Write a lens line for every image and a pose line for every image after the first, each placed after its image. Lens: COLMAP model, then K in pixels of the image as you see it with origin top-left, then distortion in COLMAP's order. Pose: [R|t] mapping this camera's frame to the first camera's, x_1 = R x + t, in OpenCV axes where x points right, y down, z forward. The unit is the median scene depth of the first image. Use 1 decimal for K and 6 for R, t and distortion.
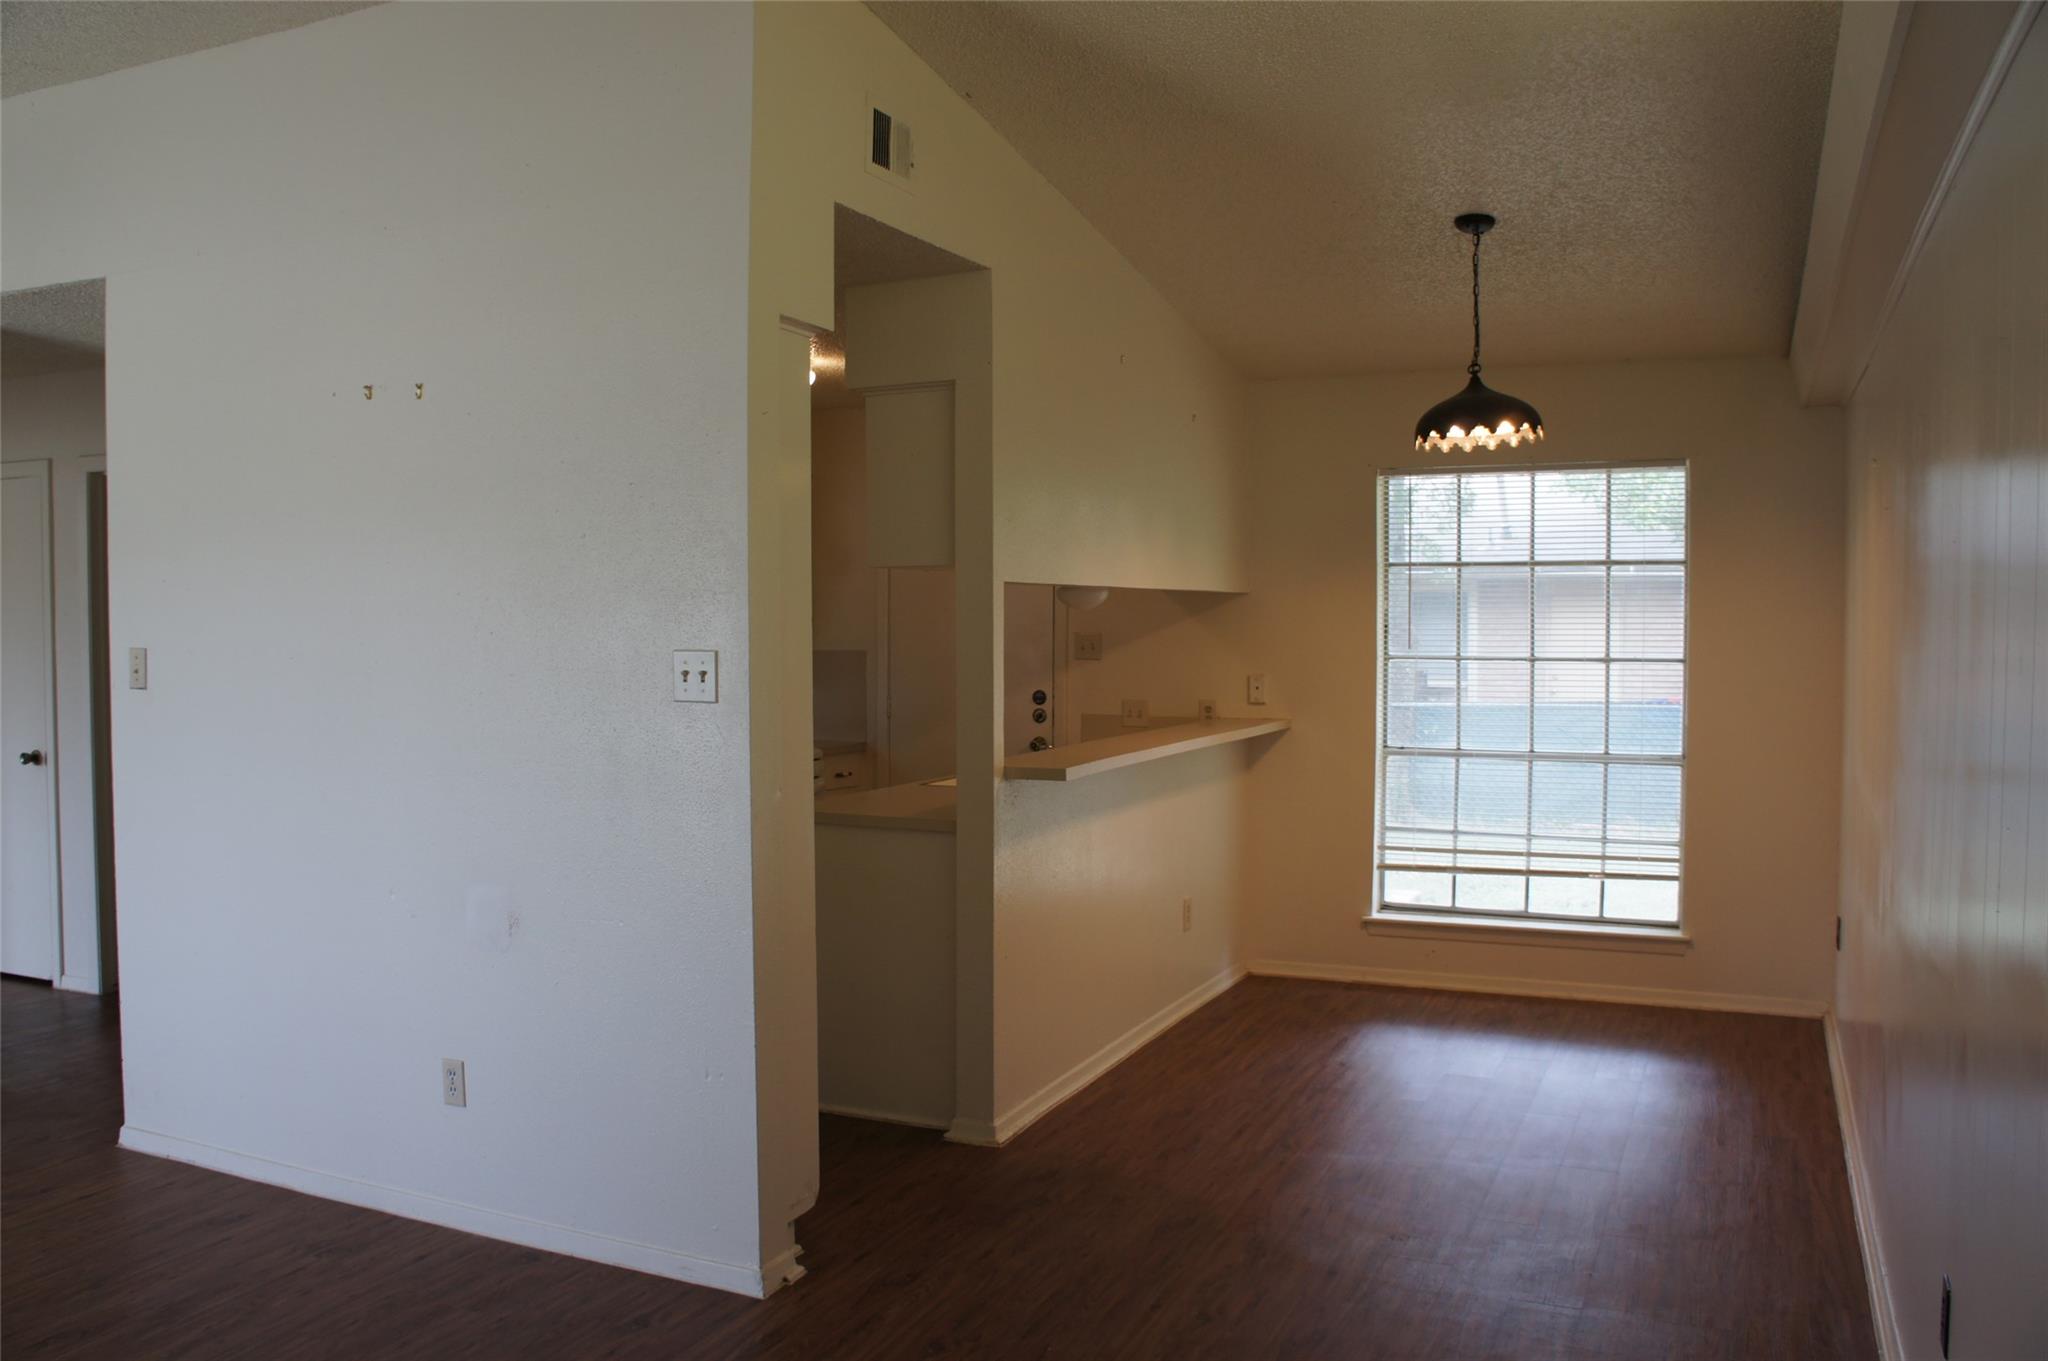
lens RADIAL K [[1639.7, 0, 1024.0], [0, 1639.7, 680.5], [0, 0, 1]] dist [-0.195542, 0.158552]
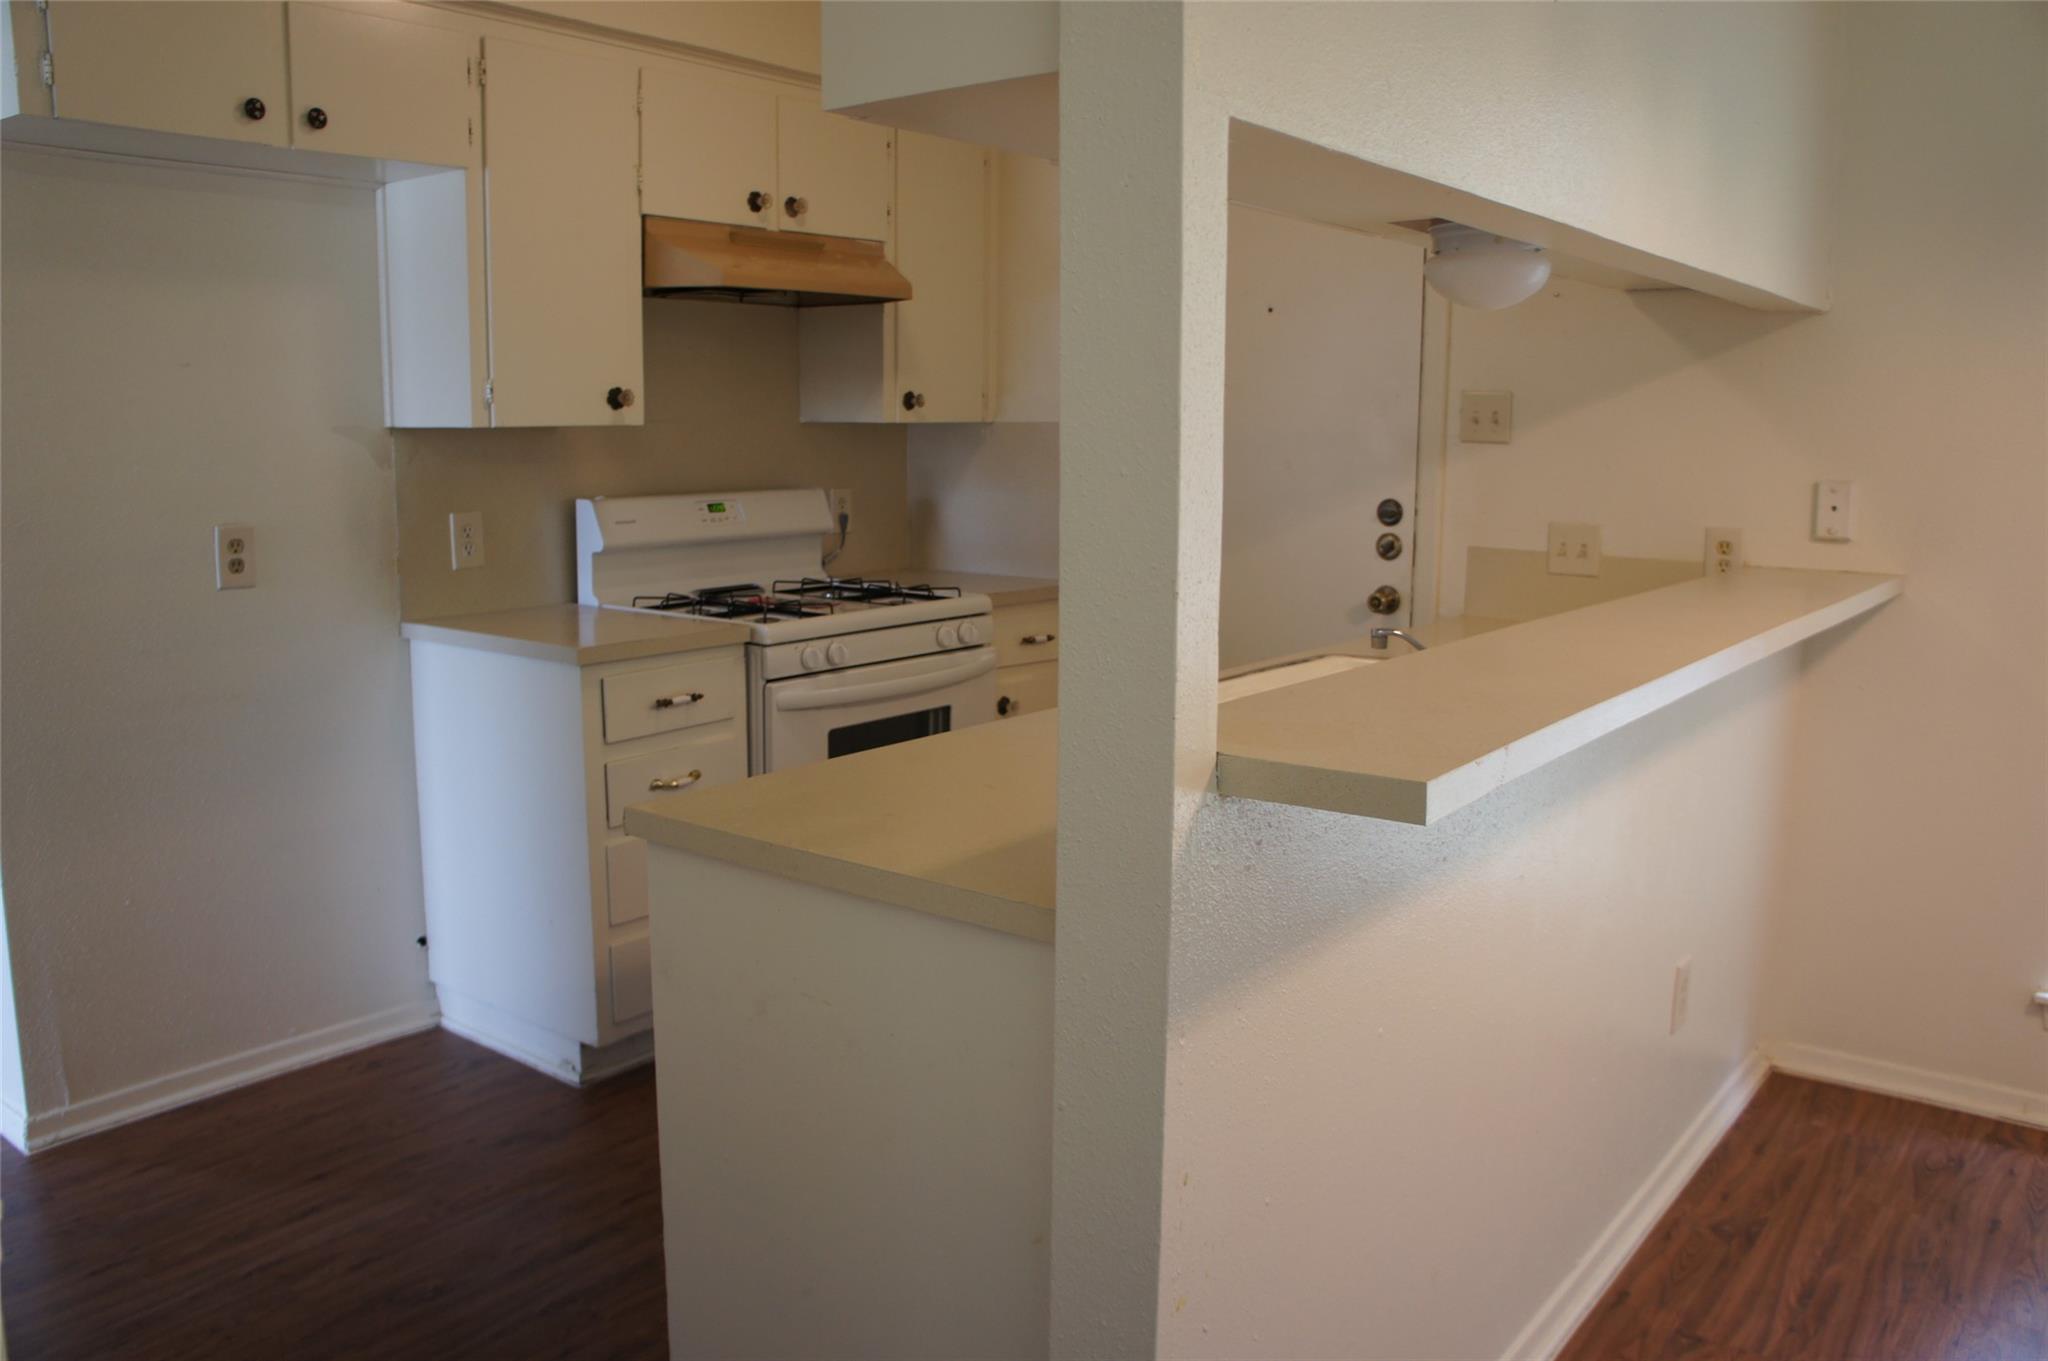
lens RADIAL K [[1639.7, 0, 1024.0], [0, 1639.7, 680.5], [0, 0, 1]] dist [-0.195542, 0.158552]
pose [[0.974456, 0.044537, -0.220118, 0.012528], [-0.018562, 0.992757, 0.118696, 0.004491], [0.223810, -0.111579, 0.968225, 0.484653]]
